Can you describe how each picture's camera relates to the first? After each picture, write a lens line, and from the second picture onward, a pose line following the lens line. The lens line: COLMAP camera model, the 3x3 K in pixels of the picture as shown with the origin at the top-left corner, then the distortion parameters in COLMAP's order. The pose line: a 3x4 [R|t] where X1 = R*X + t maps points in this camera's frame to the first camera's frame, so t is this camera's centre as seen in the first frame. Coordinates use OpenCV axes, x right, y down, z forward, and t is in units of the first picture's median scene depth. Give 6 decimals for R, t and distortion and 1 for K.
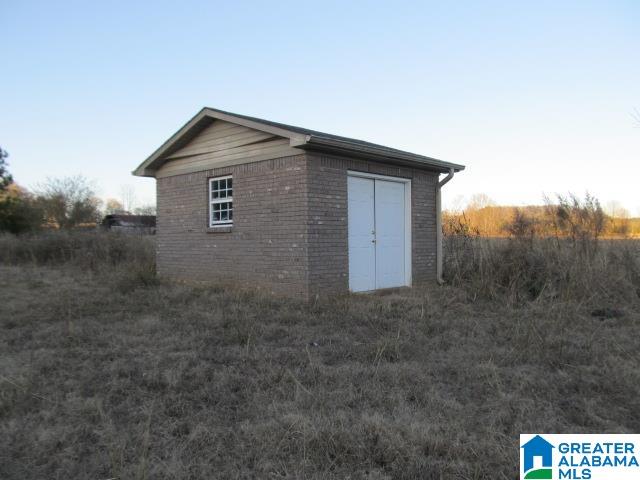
lens RADIAL K [[530.7, 0, 321.1], [0, 530.7, 240.1], [0, 0, 1]] dist [-0.070966, 0.041137]
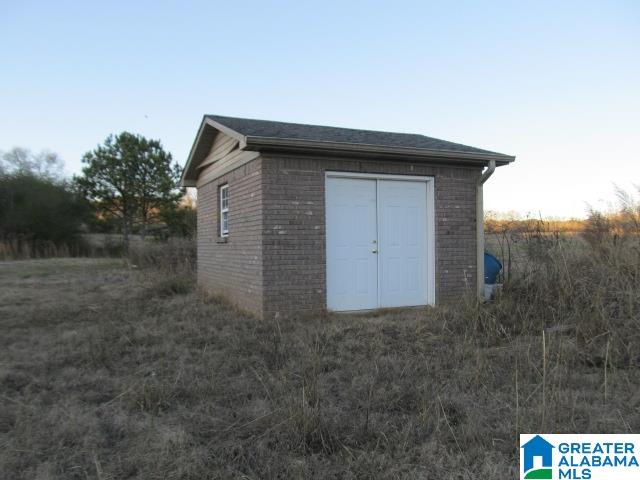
lens RADIAL K [[530.7, 0, 320.0], [0, 530.7, 240.9], [0, 0, 1]] dist [-0.070966, 0.041137]
pose [[0.925124, -0.006385, -0.379610, 0.338598], [0.005378, 0.999979, -0.003714, -0.012748], [0.379626, 0.001394, 0.925139, 0.171725]]
